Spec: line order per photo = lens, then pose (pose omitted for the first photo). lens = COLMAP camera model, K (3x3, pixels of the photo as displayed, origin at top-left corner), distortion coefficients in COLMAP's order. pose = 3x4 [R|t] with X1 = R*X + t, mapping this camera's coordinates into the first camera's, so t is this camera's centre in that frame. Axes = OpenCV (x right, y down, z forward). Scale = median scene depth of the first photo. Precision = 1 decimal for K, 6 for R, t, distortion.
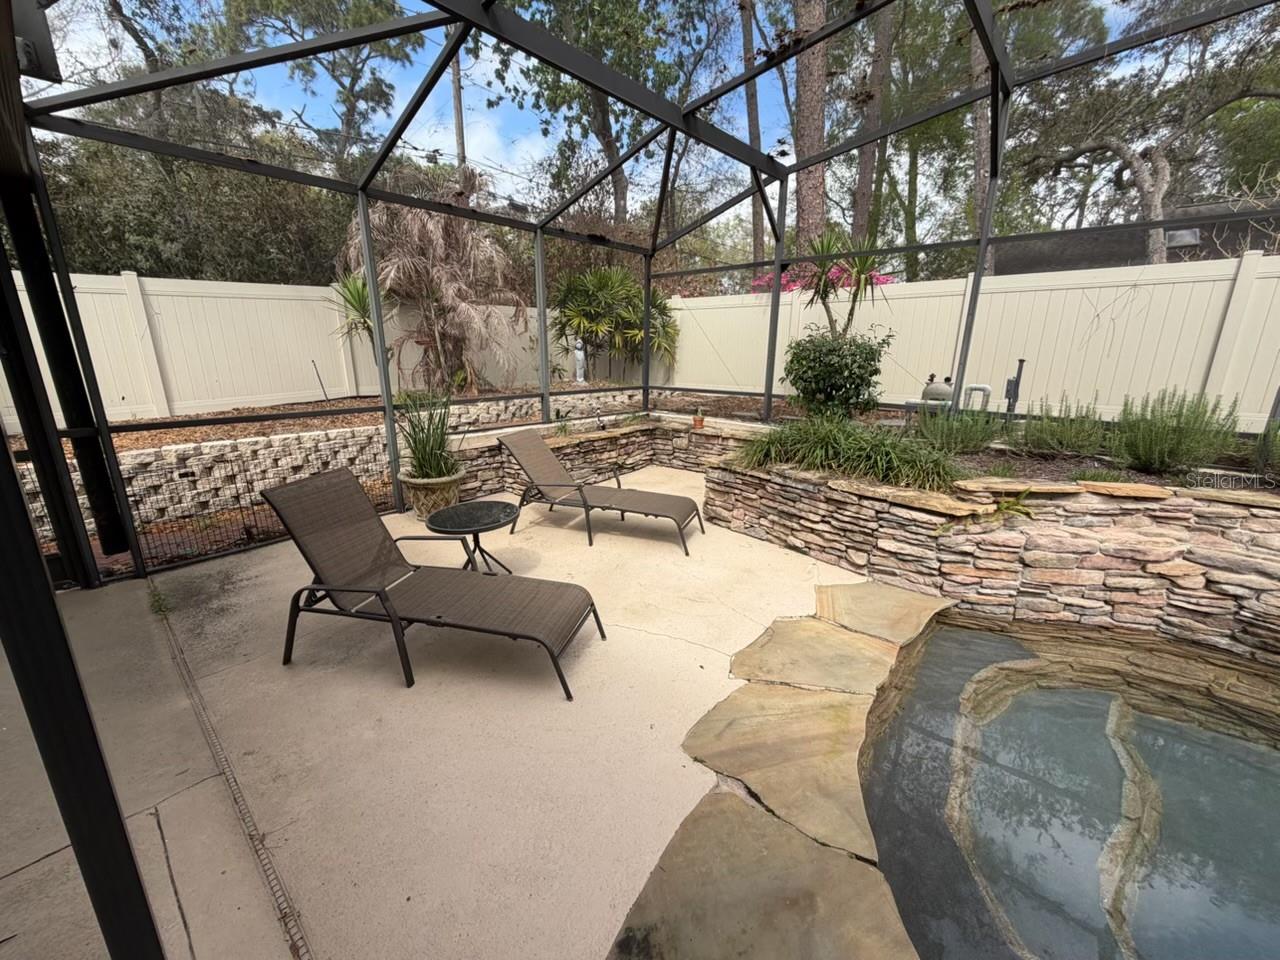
lens RADIAL K [[509.4, 0, 629.7], [0, 509.4, 477.6], [0, 0, 1]] dist [0.002440, -0.000011]
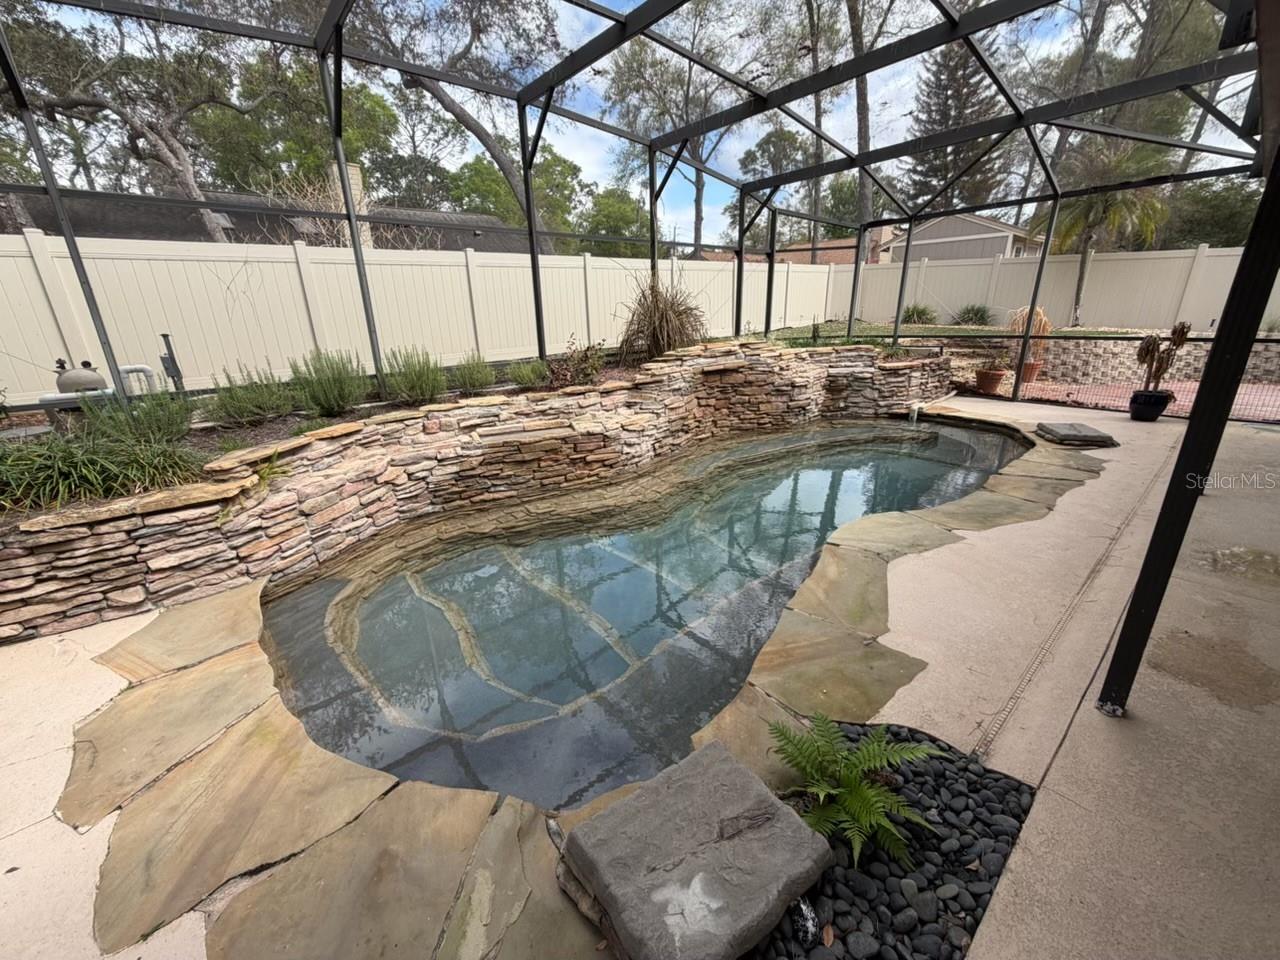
lens RADIAL K [[509.4, 0, 636.3], [0, 509.4, 480.0], [0, 0, 1]] dist [0.002440, -0.000011]
pose [[0.137096, -0.326820, 0.935090, -0.136820], [0.280098, 0.918268, 0.279874, -0.009270], [-0.950131, 0.223548, 0.217432, 0.057098]]
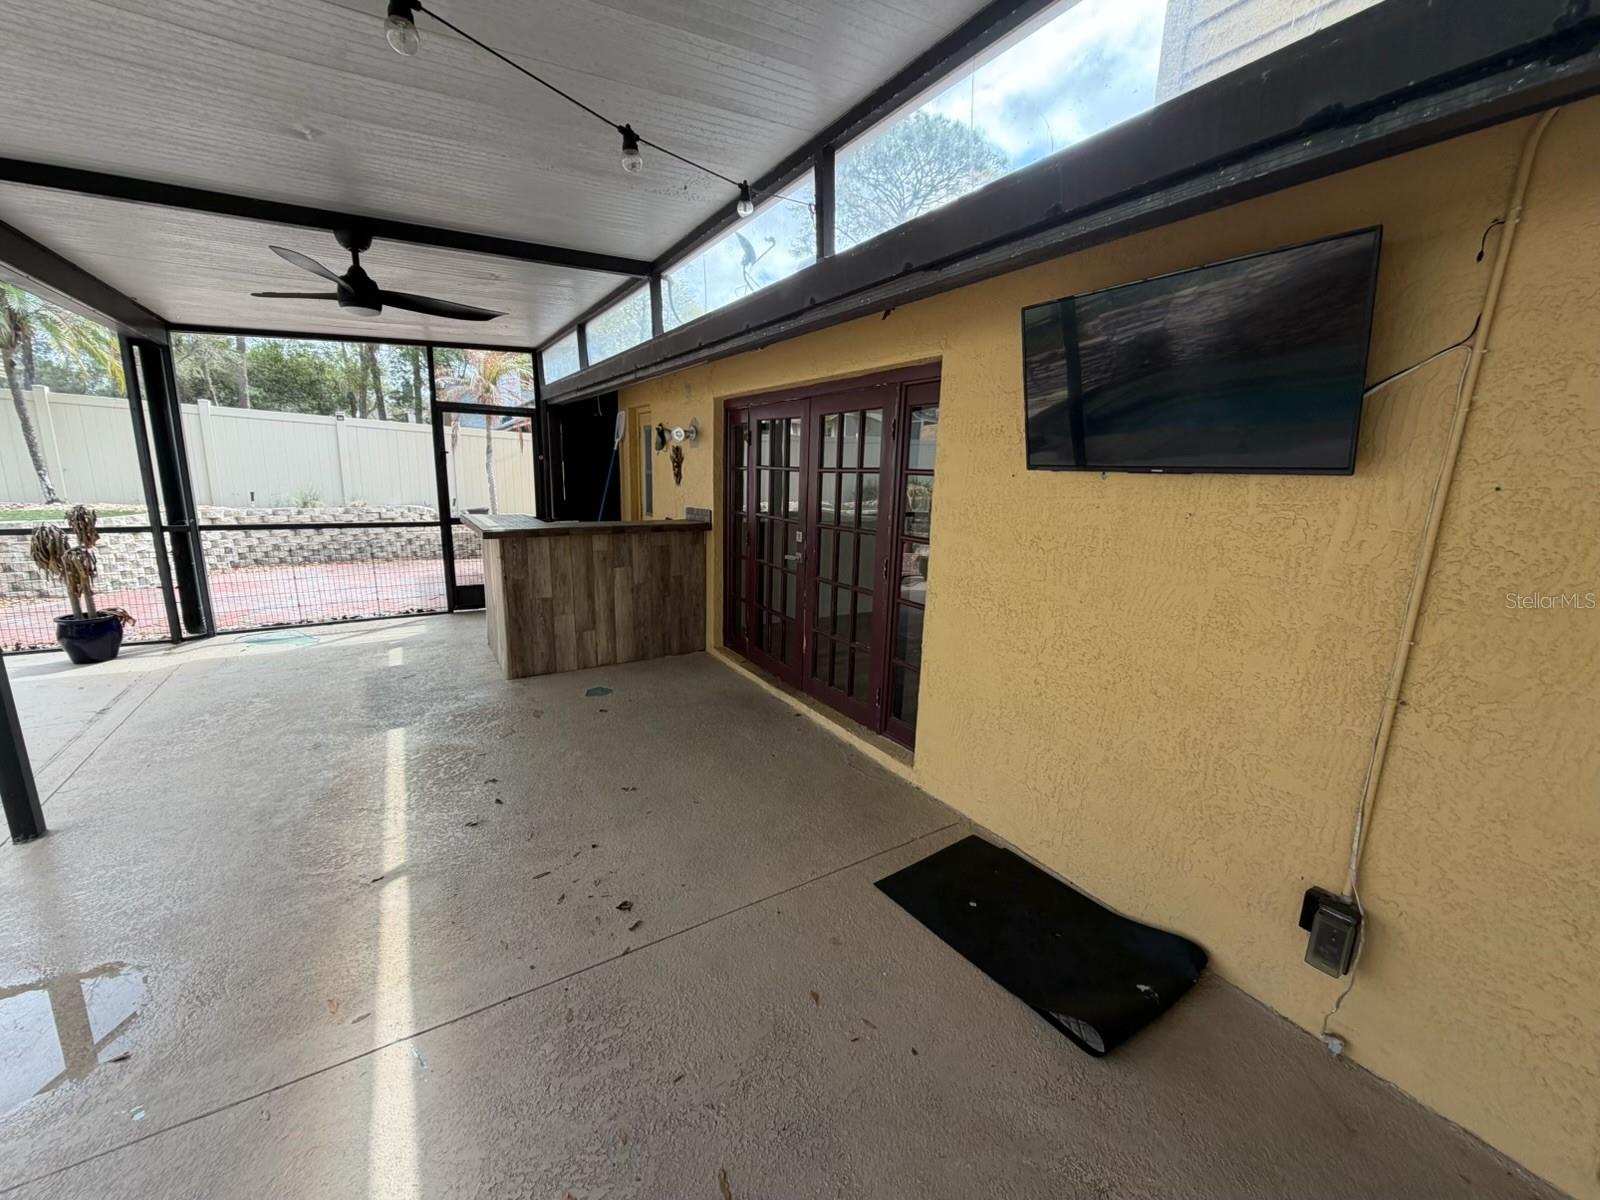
lens RADIAL K [[636.8, 0, 787.8], [0, 636.8, 595.0], [0, 0, 1]] dist [0.002440, -0.000011]
pose [[-0.954212, -0.086310, 0.286408, 0.059700], [0.046667, 0.902792, 0.427537, 0.173847], [-0.295467, 0.421327, -0.857428, -0.681330]]
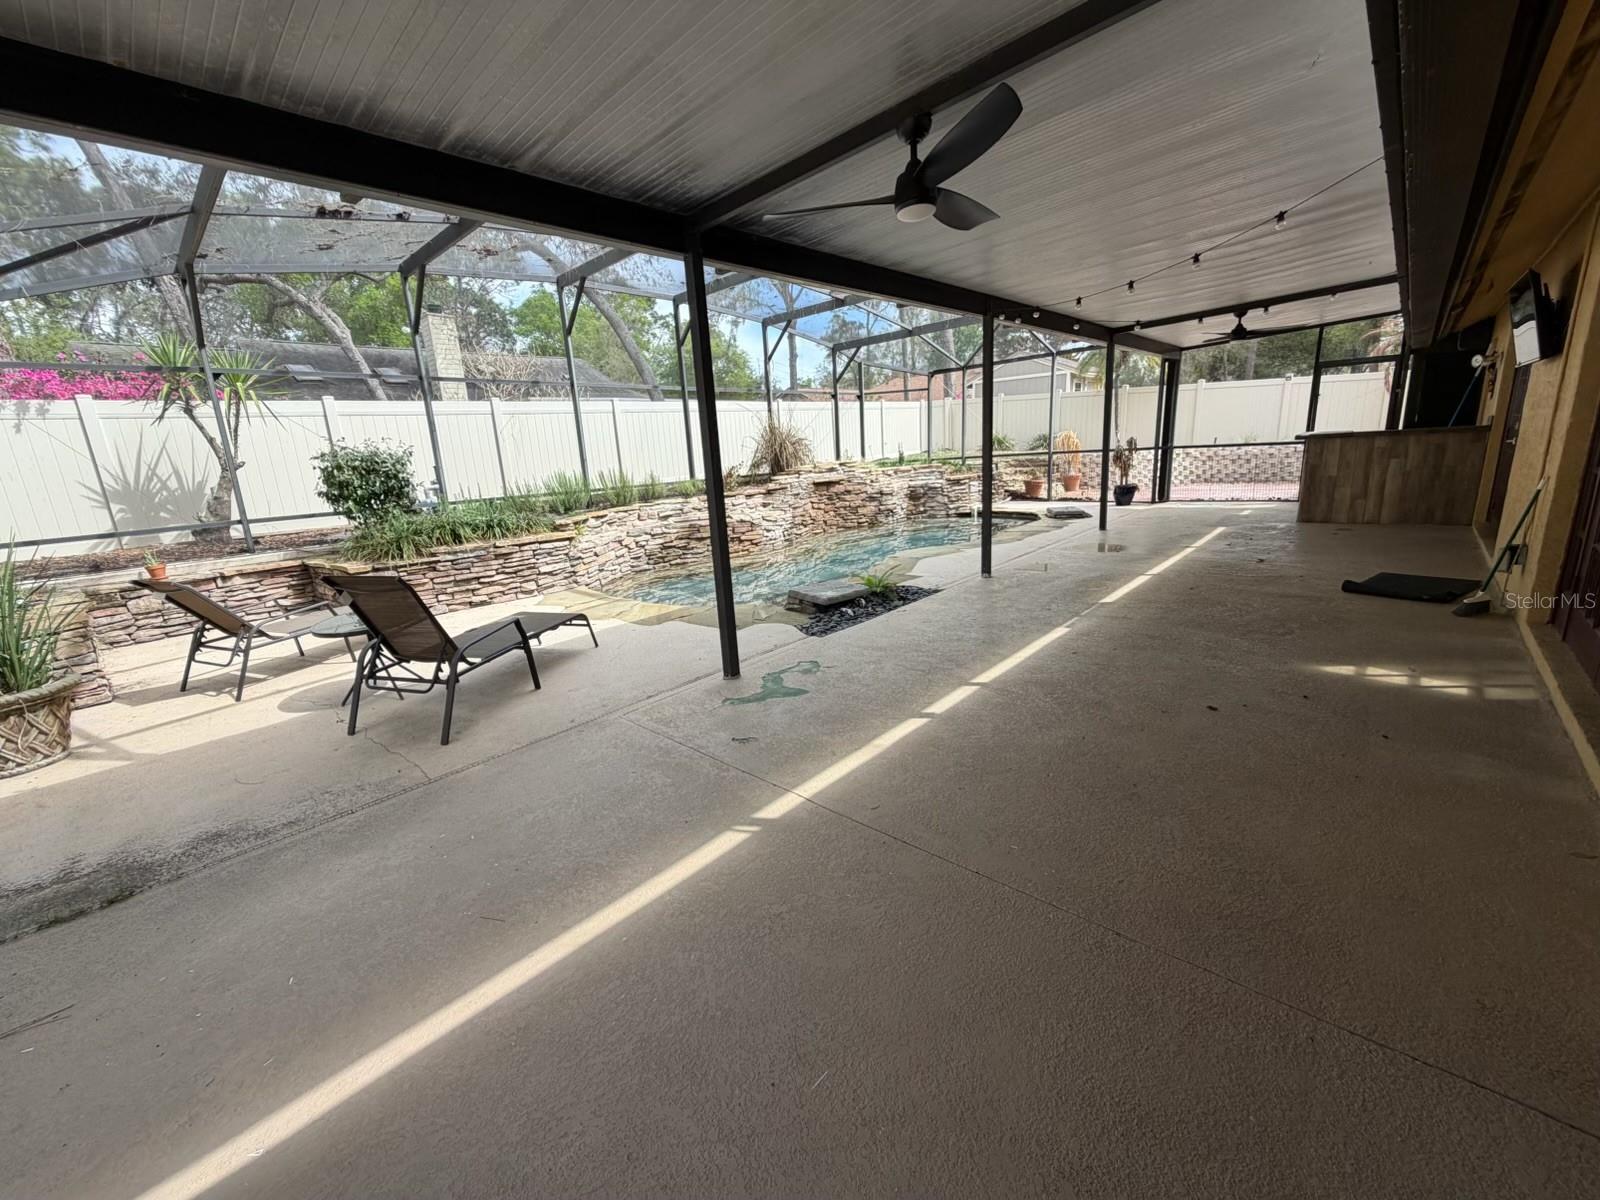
lens RADIAL K [[636.8, 0, 790.3], [0, 636.8, 611.0], [0, 0, 1]] dist [0.002440, -0.000011]
pose [[0.029029, -0.254044, 0.966757, -1.549113], [0.311609, 0.921268, 0.232734, 0.030261], [-0.949767, 0.294495, 0.105906, 0.109403]]
